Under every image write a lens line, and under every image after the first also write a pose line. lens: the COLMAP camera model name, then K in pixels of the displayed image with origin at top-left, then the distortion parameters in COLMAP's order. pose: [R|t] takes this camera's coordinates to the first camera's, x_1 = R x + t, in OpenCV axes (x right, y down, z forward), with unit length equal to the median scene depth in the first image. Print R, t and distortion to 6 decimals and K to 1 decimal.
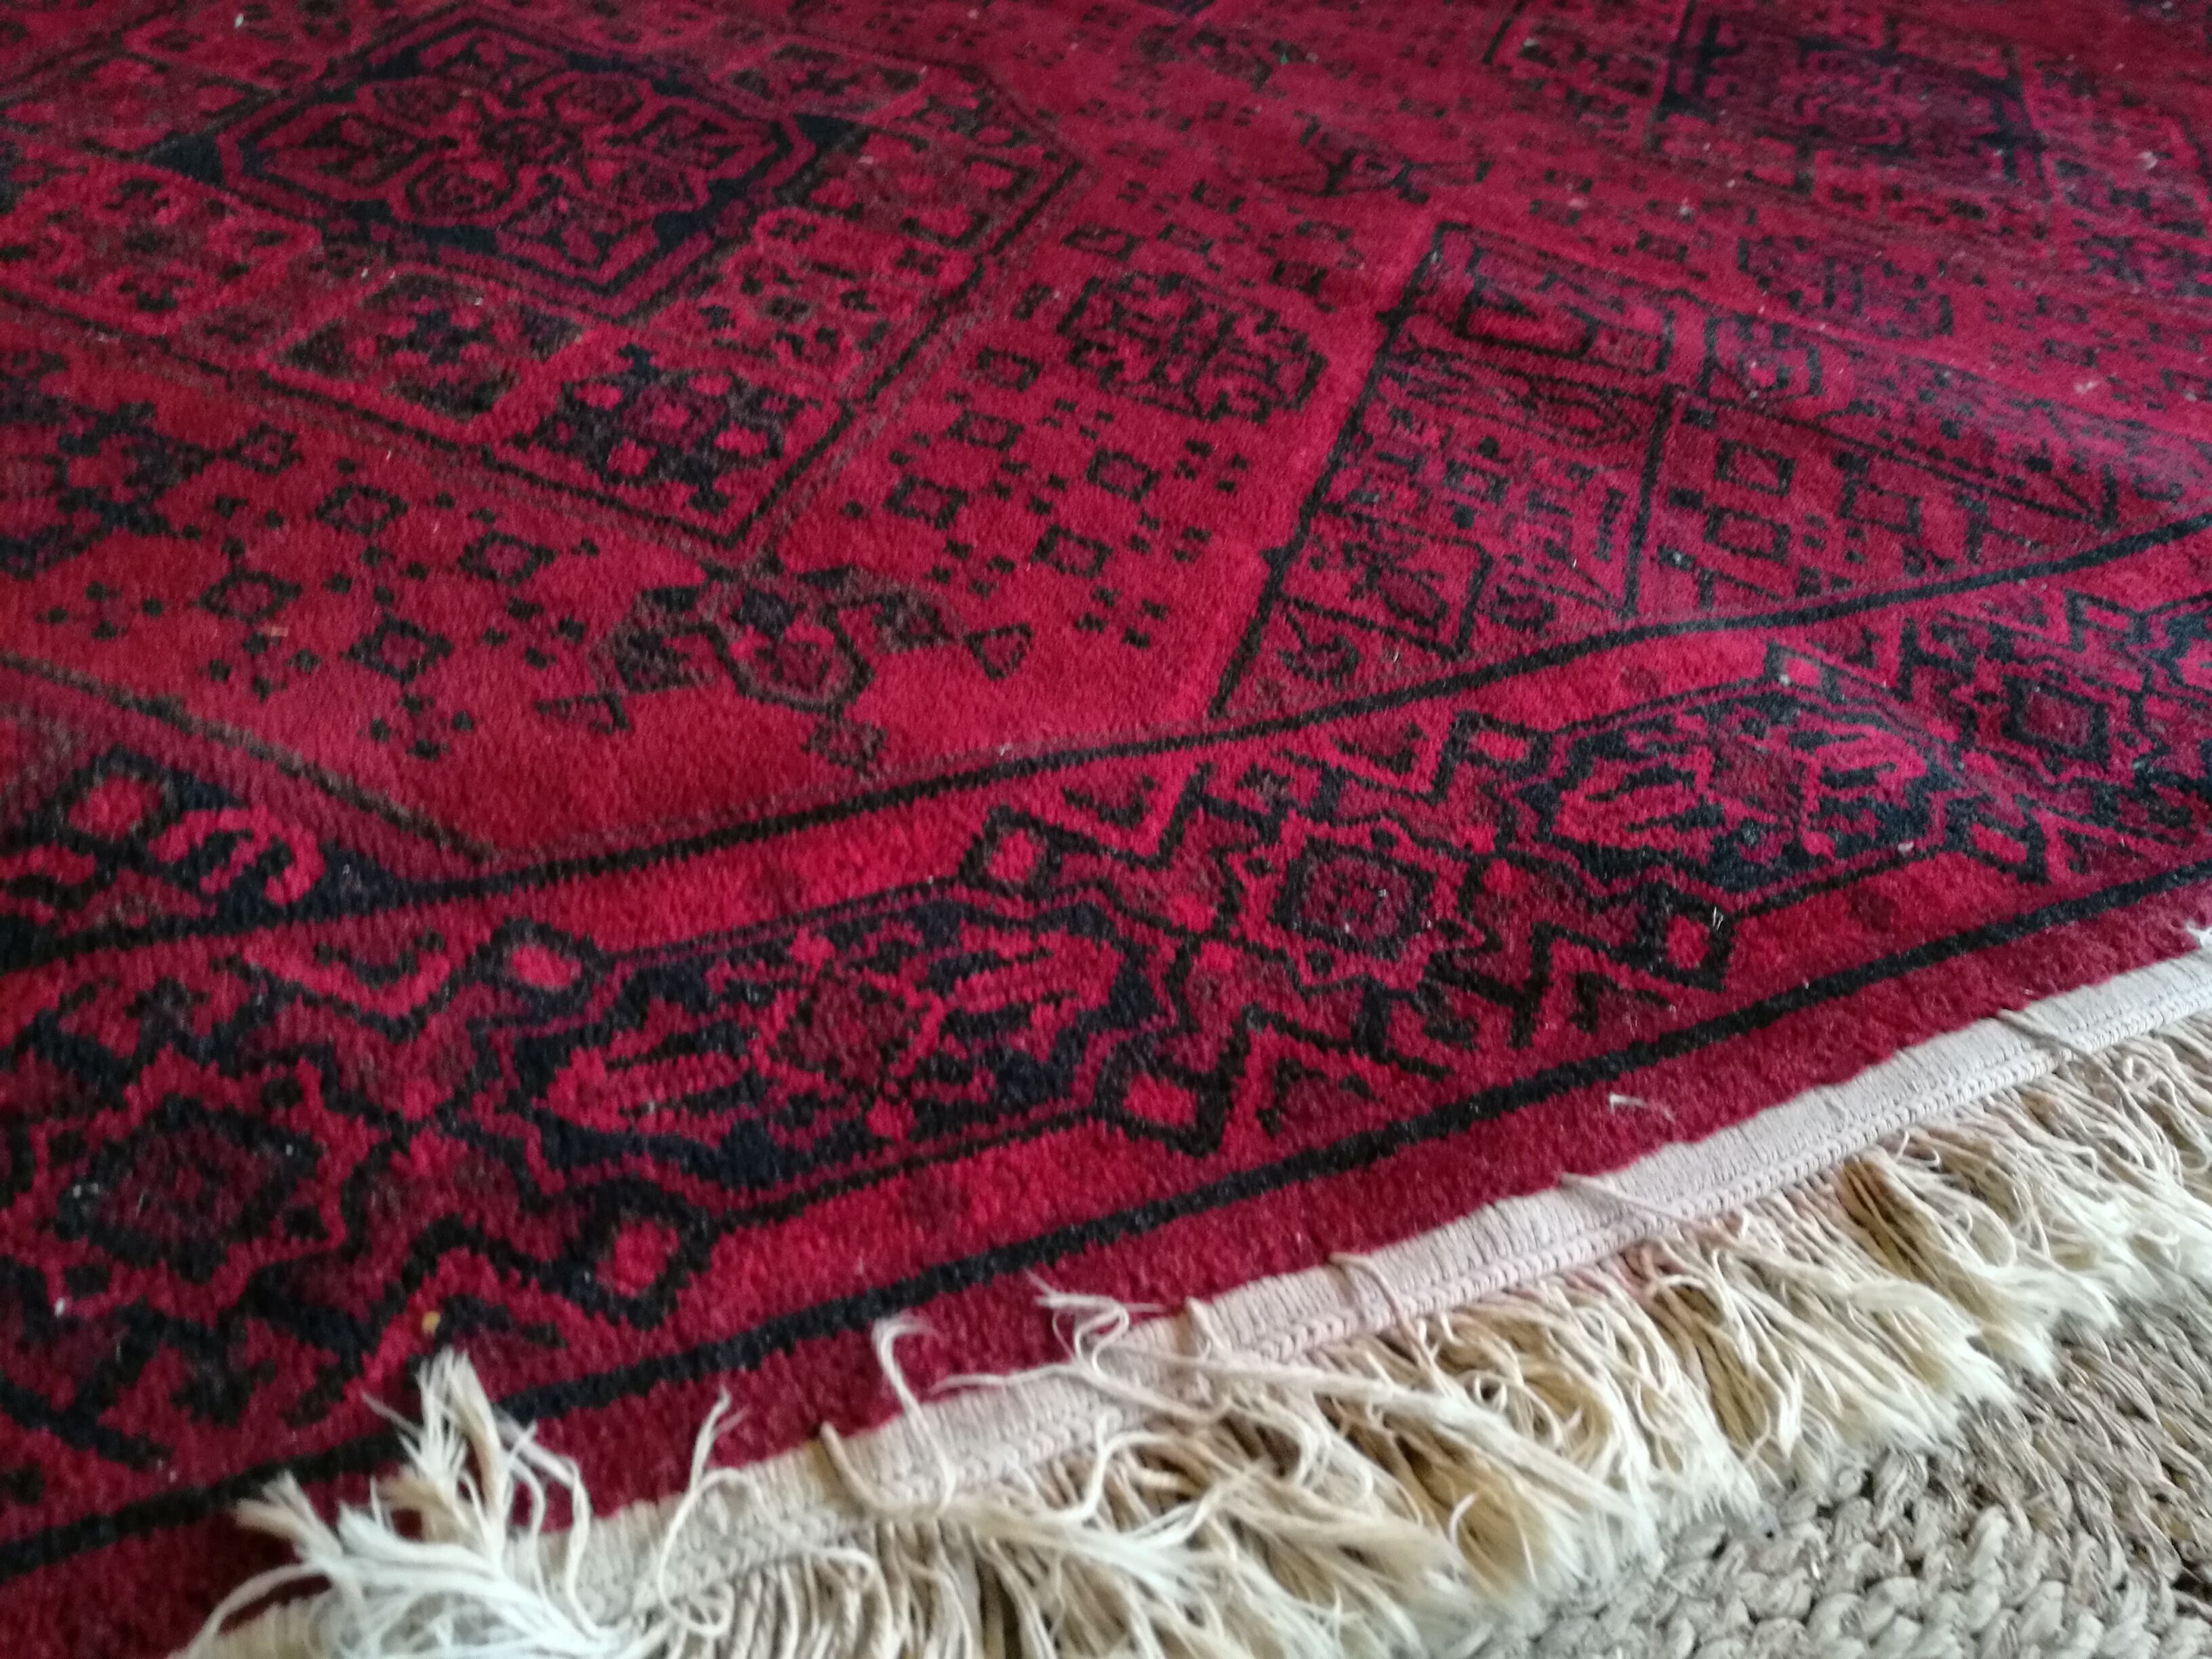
lens RADIAL K [[1743.0, 0, 1106.0], [0, 1743.0, 829.5], [0, 0, 1]] dist [0.001118, 0.001292]
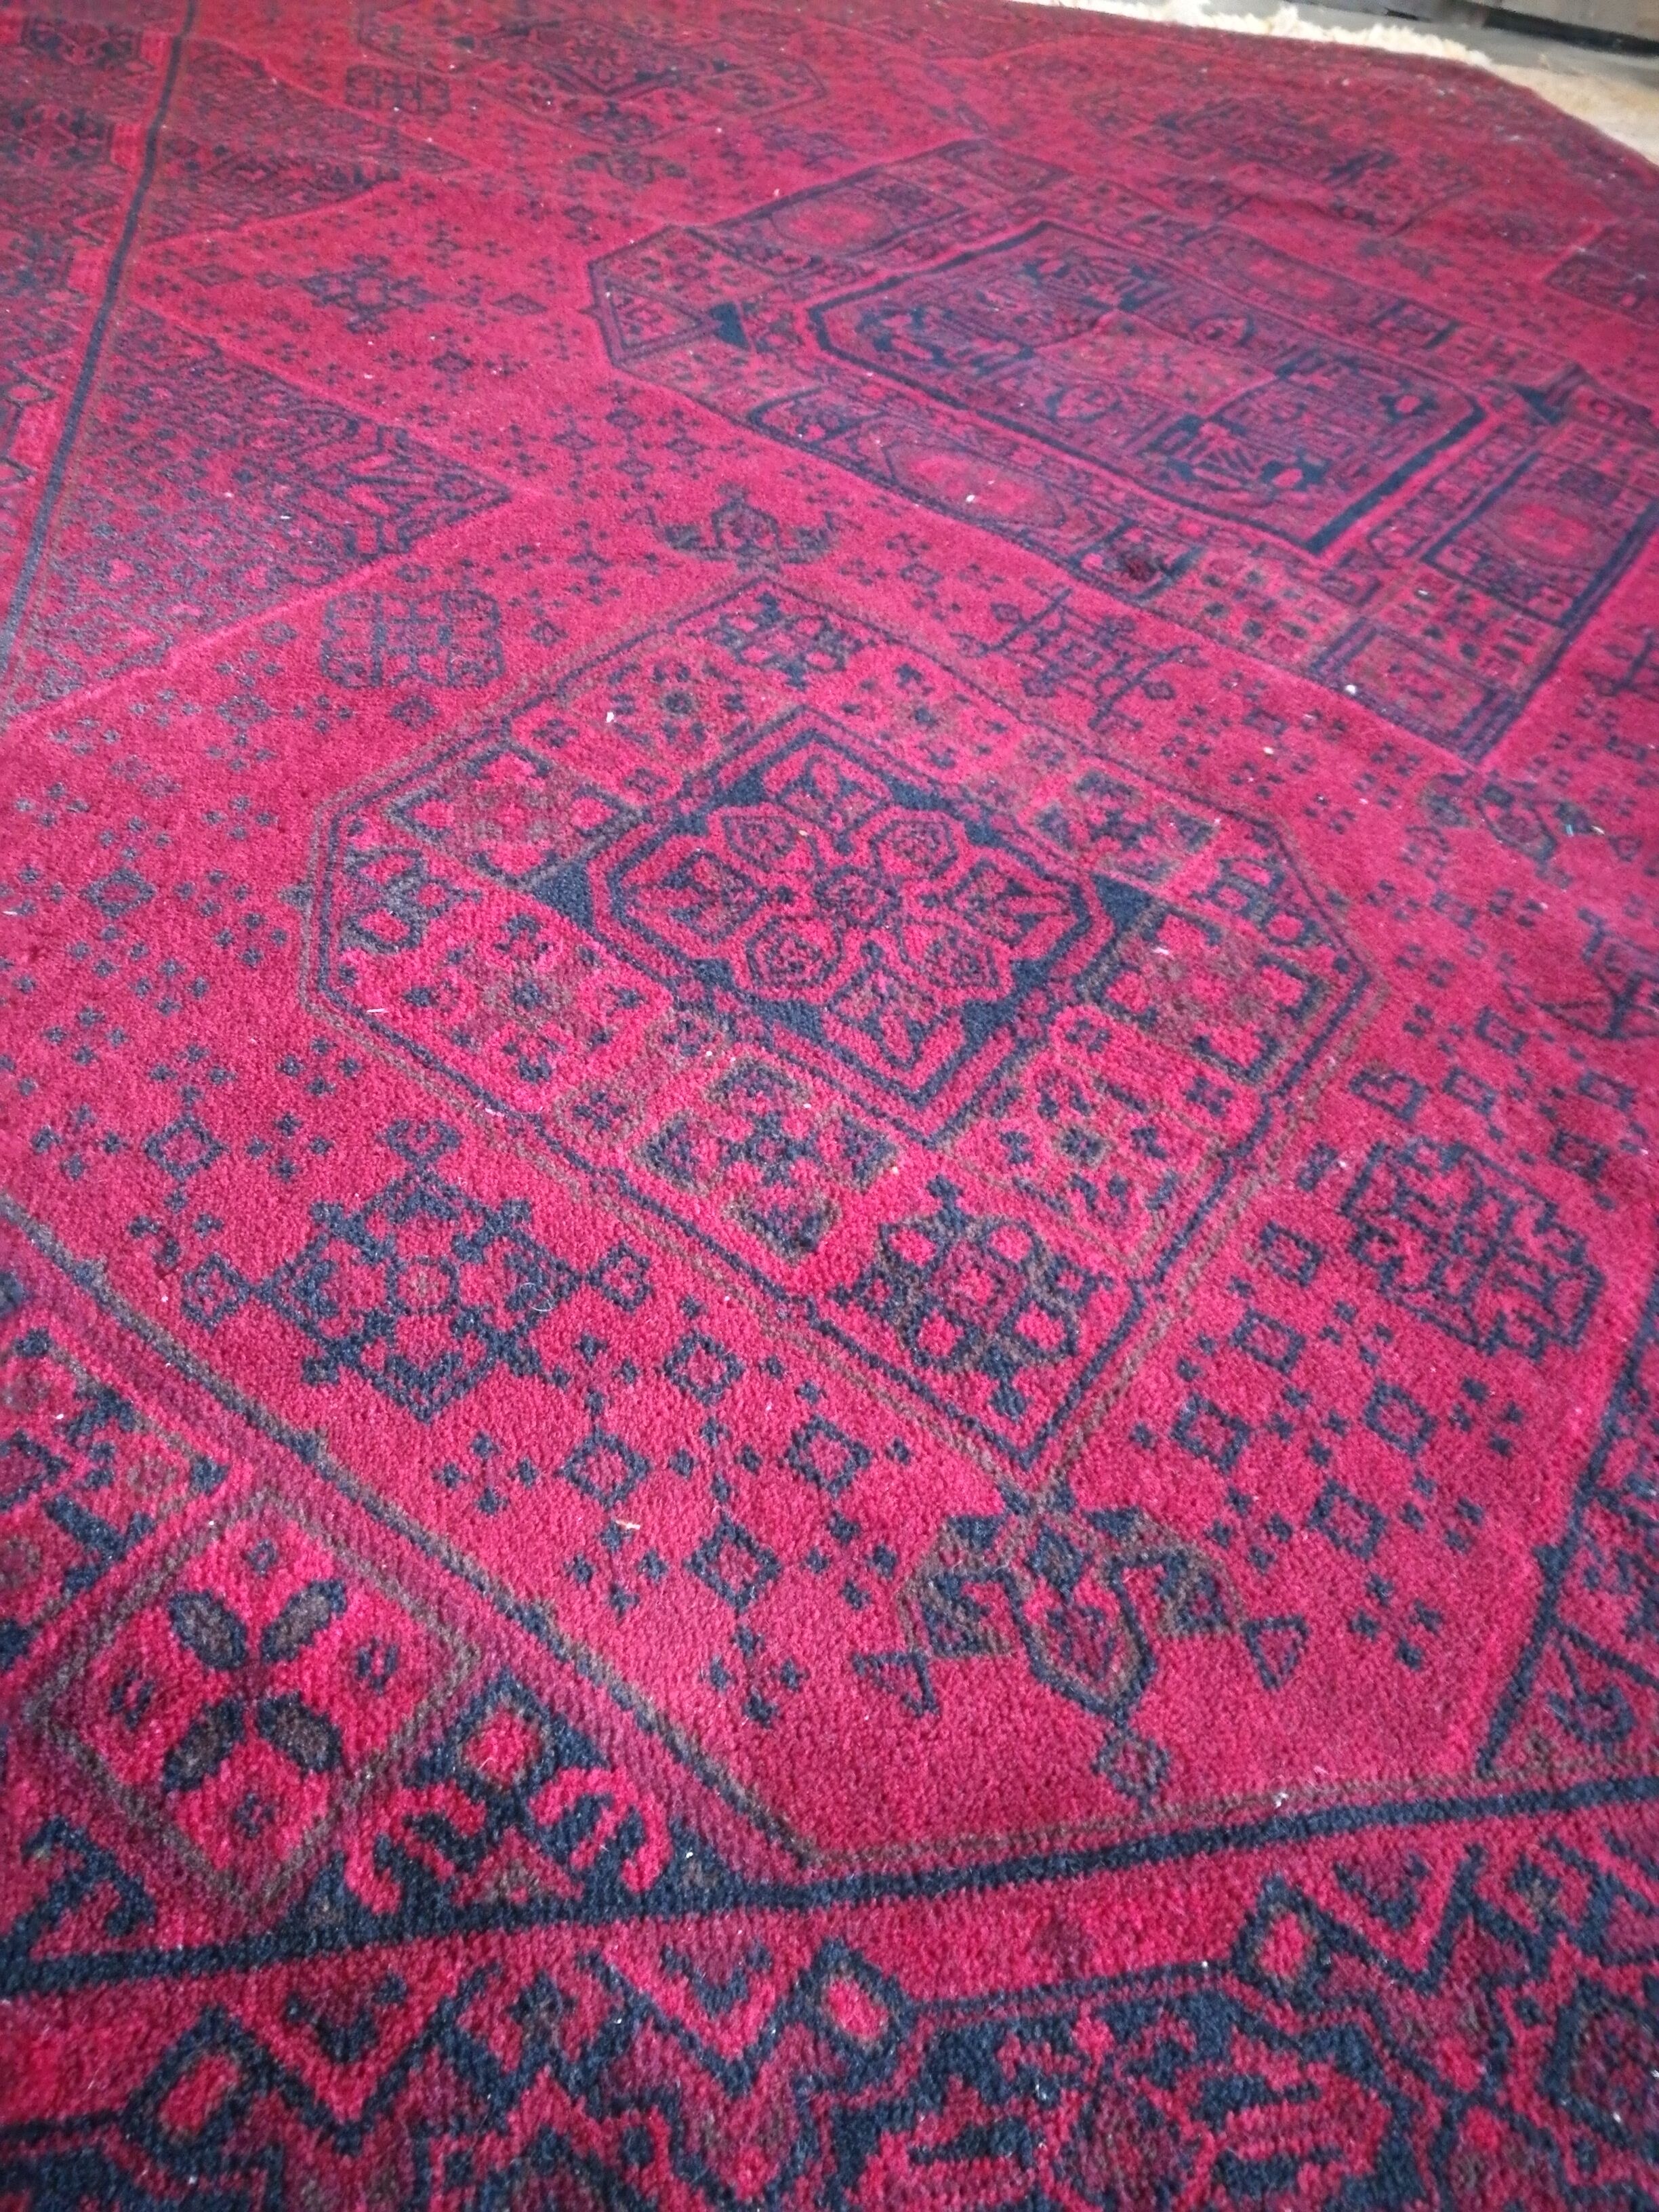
lens RADIAL K [[1743.0, 0, 817.4], [0, 1743.0, 1098.2], [0, 0, 1]] dist [0.001118, 0.001292]
pose [[0.967619, 0.187071, -0.169465, -0.203088], [-0.191891, 0.981338, -0.012375, -0.347290], [0.163988, 0.044493, 0.985458, -0.069737]]
